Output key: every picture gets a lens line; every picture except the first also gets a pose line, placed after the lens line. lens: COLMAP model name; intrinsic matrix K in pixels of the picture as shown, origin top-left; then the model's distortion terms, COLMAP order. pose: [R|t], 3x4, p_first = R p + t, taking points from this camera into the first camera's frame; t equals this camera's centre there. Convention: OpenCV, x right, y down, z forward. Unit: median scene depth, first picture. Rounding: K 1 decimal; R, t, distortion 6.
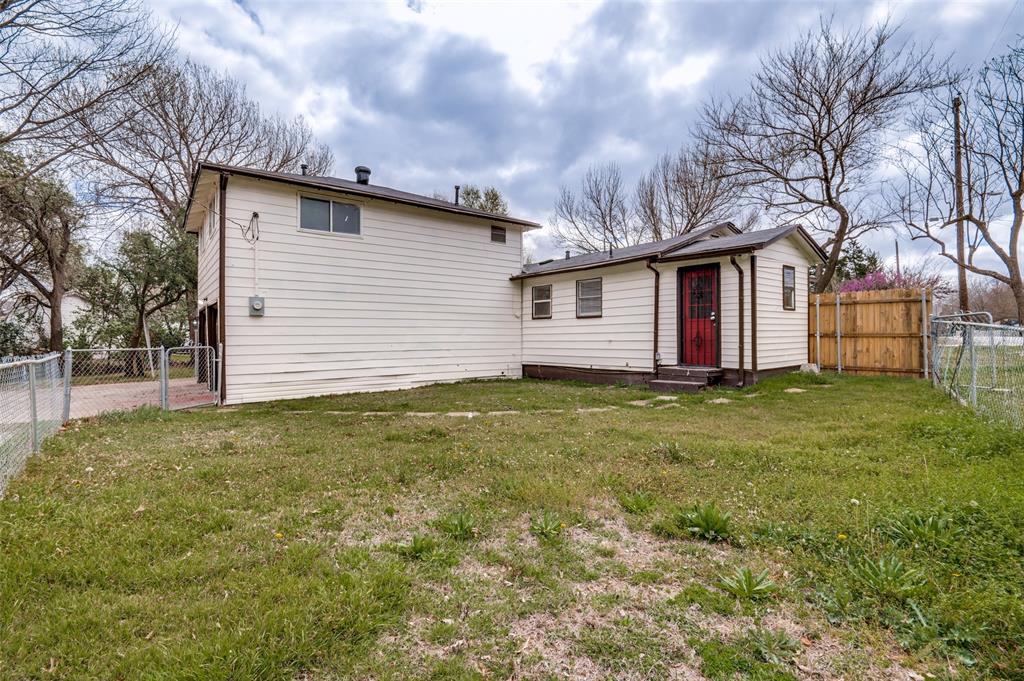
lens RADIAL K [[468.1, 0, 509.8], [0, 468.1, 328.7], [0, 0, 1]] dist [0.004685, -0.009992]
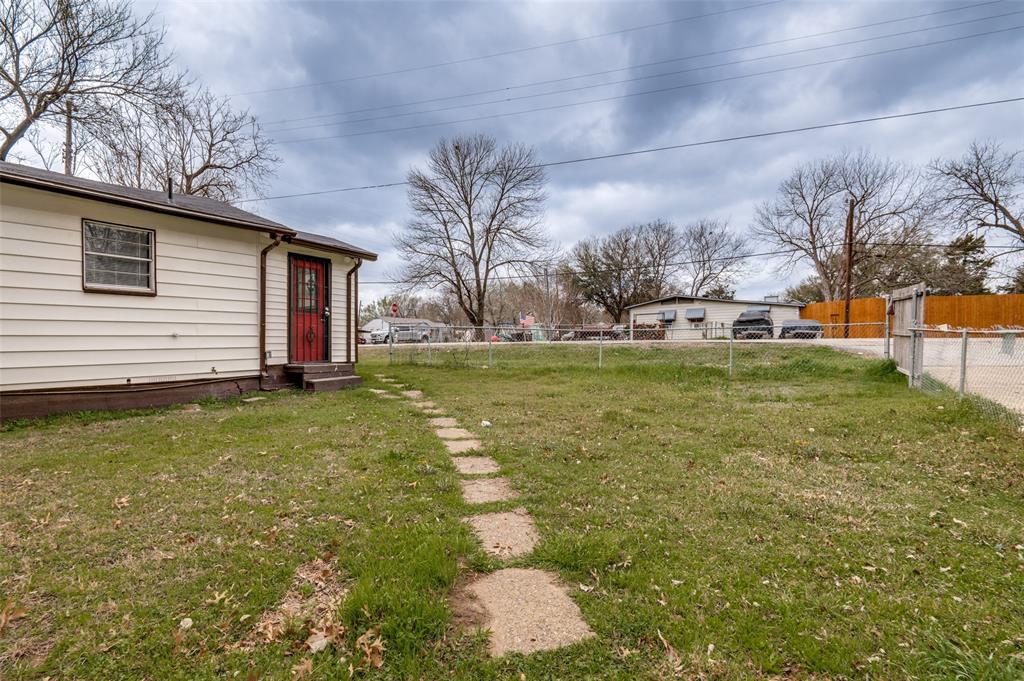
lens RADIAL K [[468.1, 0, 509.8], [0, 468.1, 328.7], [0, 0, 1]] dist [0.004685, -0.009992]
pose [[-0.278009, 0.007796, 0.960547, -0.565157], [-0.034782, 0.999230, -0.018176, 0.012978], [-0.959949, -0.038463, -0.277524, 0.804219]]
